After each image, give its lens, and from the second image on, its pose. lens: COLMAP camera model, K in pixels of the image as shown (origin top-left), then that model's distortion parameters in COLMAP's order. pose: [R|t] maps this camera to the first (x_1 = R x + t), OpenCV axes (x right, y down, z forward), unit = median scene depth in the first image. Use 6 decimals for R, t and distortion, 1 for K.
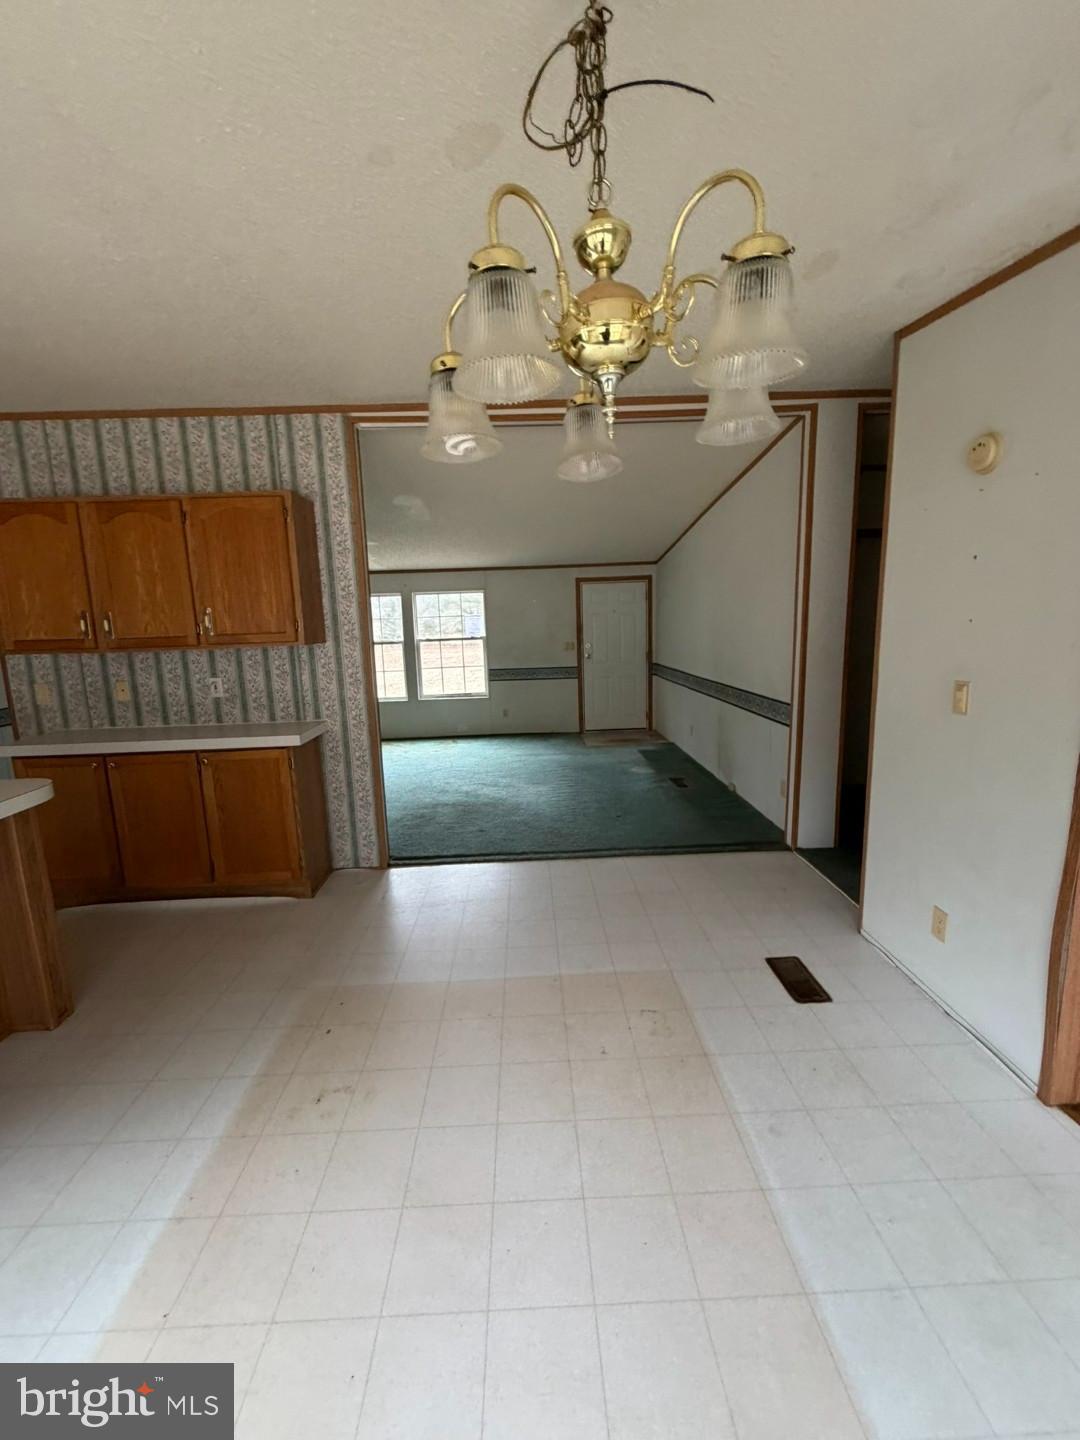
lens RADIAL K [[579.5, 0, 540.0], [0, 579.5, 720.0], [0, 0, 1]] dist [-0.002151, -0.000081]
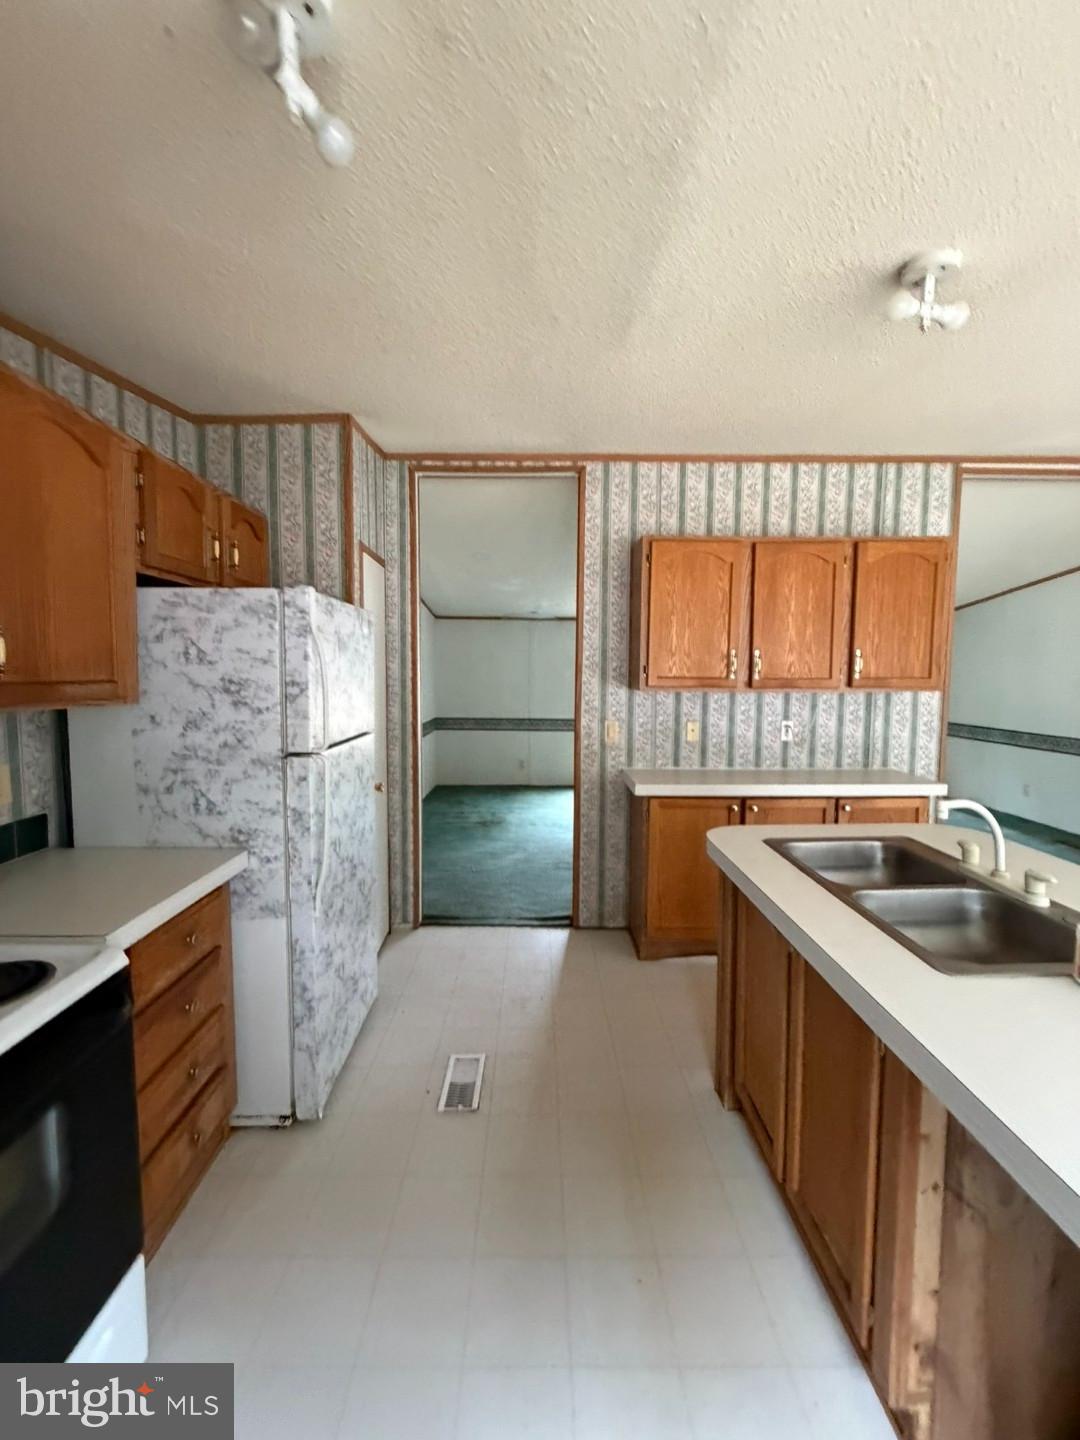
lens RADIAL K [[599.7, 0, 540.0], [0, 599.7, 720.0], [0, 0, 1]] dist [0.010588, -0.000021]
pose [[0.999249, 0.035646, -0.015202, -0.967603], [-0.036854, 0.995402, -0.088411, 0.030547], [0.011981, 0.088905, 0.995968, -0.012737]]
